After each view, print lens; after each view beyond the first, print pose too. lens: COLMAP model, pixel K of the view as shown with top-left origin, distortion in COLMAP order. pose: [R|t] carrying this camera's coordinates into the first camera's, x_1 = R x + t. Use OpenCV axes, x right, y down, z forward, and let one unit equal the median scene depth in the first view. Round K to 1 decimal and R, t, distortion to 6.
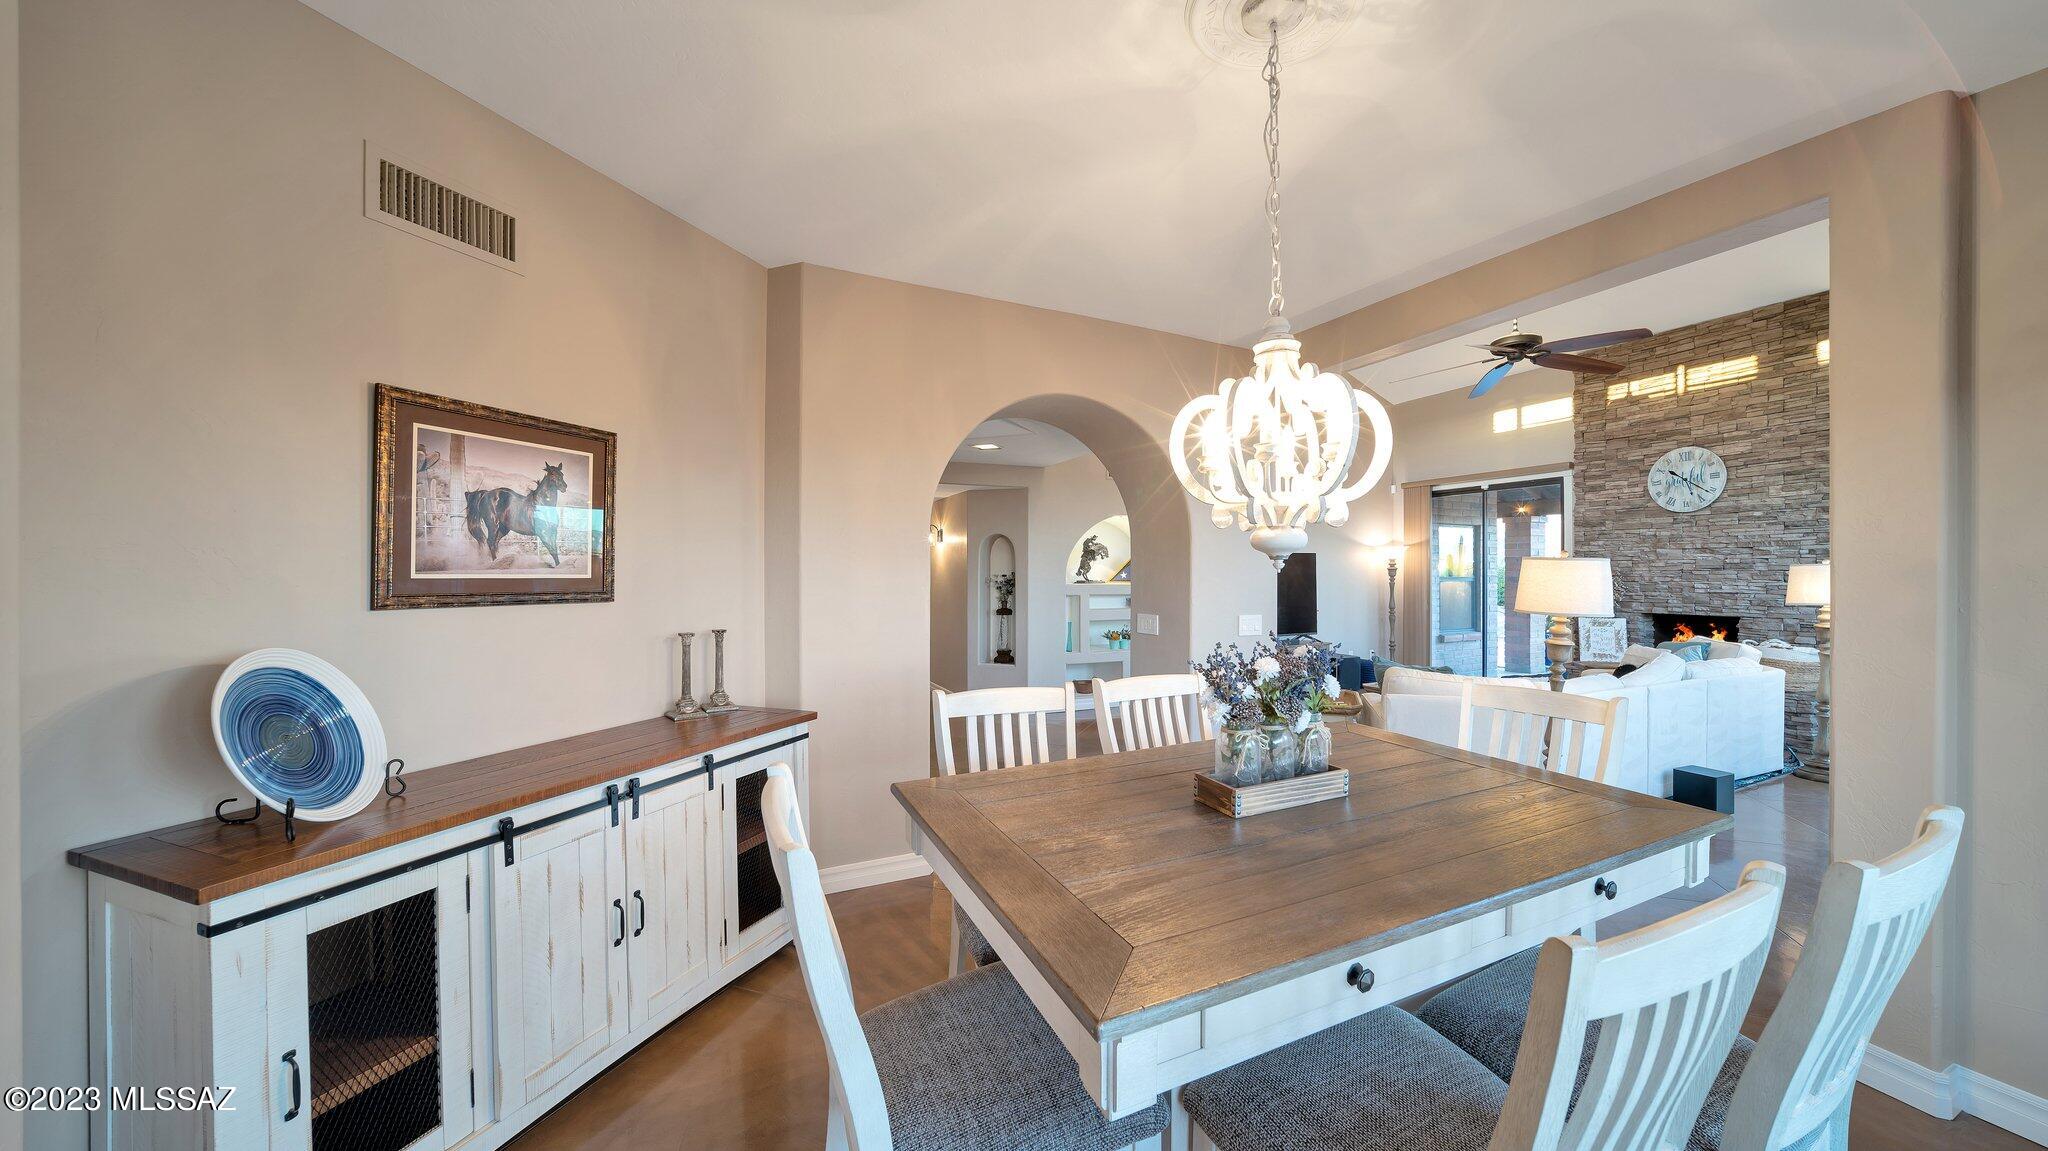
lens RADIAL K [[706.8, 0, 1037.6], [0, 706.8, 568.6], [0, 0, 1]] dist [-0.015144, 0.000757]
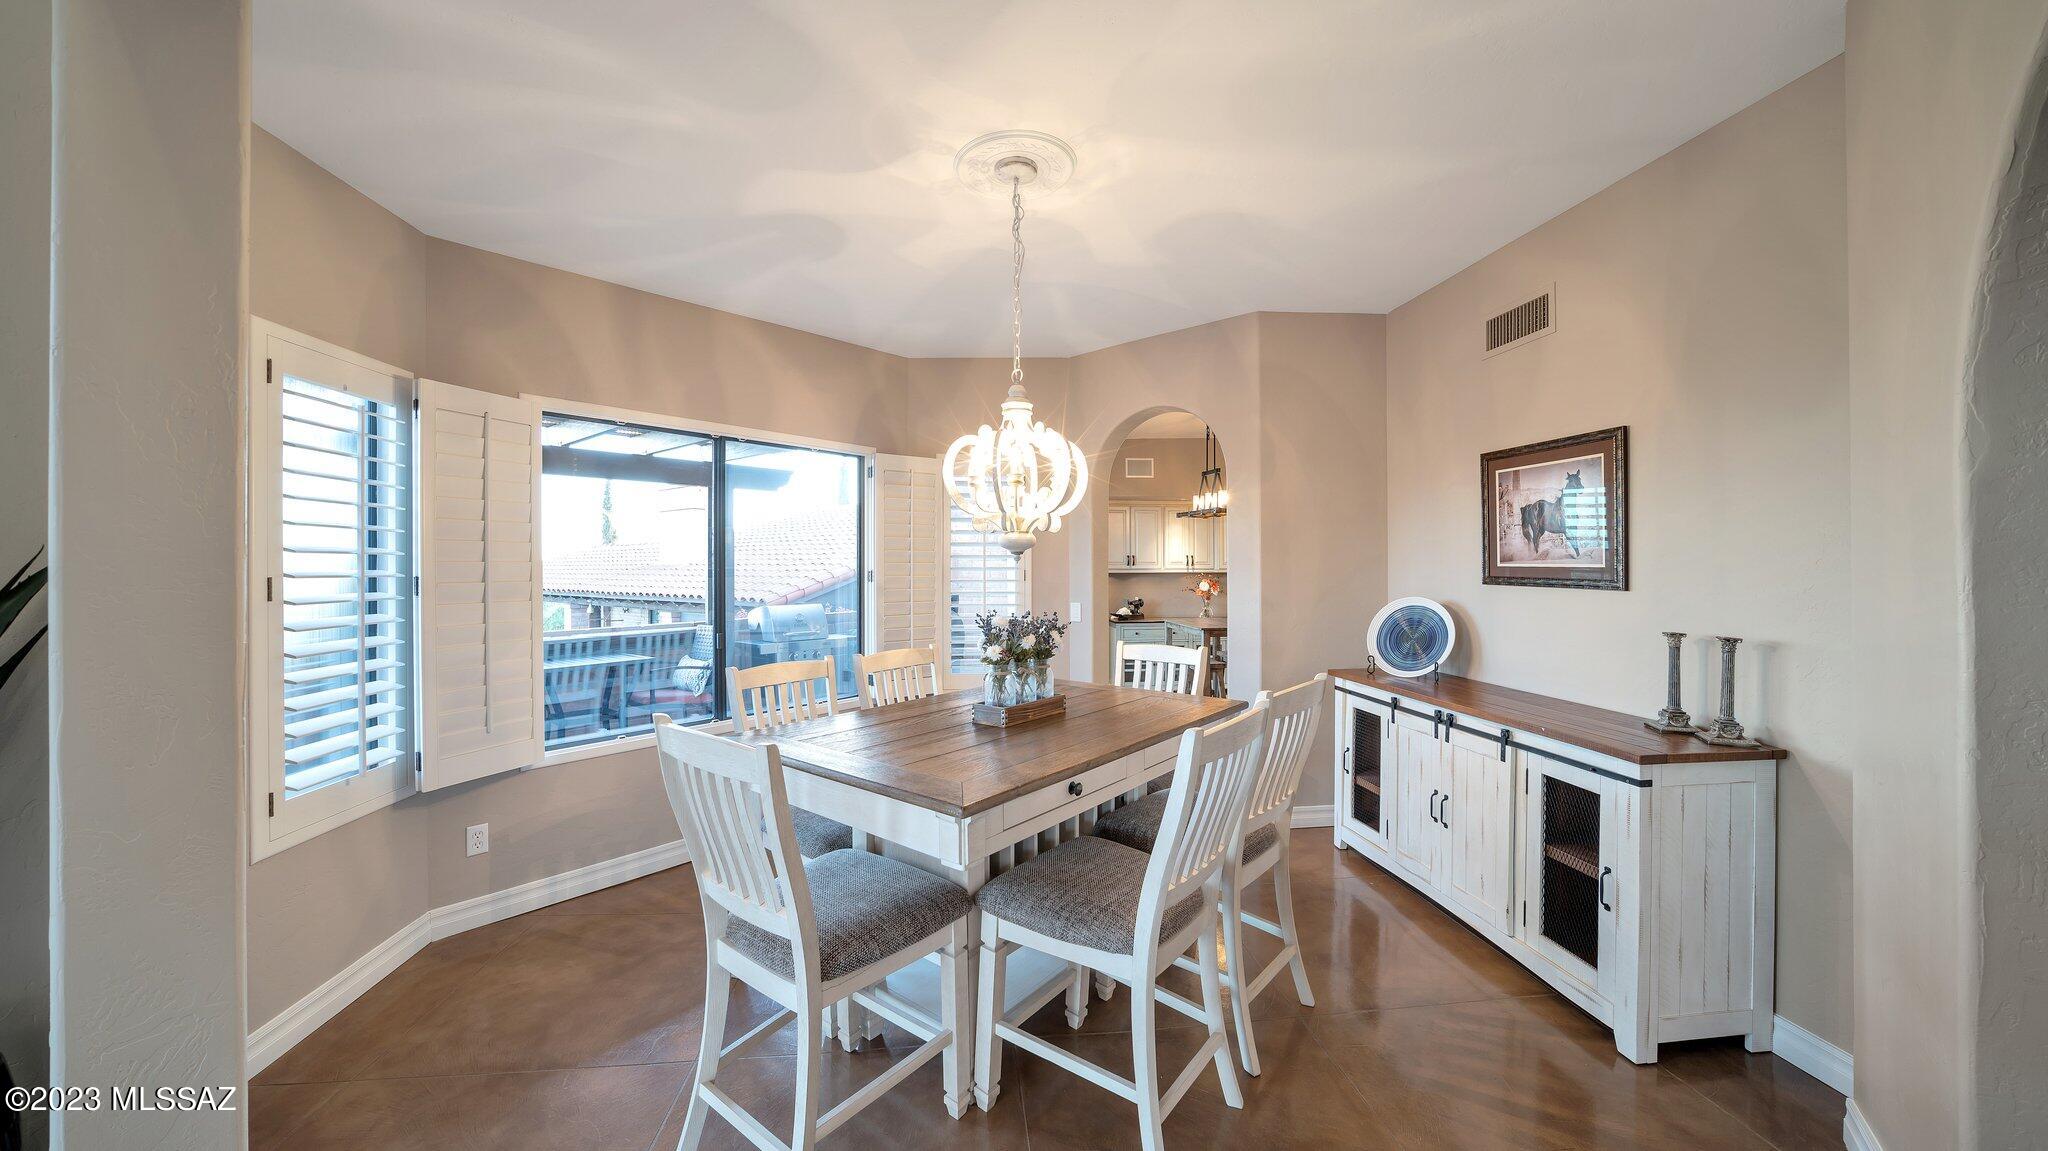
lens RADIAL K [[706.8, 0, 1021.2], [0, 706.8, 569.3], [0, 0, 1]] dist [-0.015144, 0.000757]
pose [[-0.897456, 0.005578, -0.441068, 0.750184], [0.004746, 0.999984, 0.002989, 0.010189], [0.441078, 0.000589, -0.897468, 1.799988]]
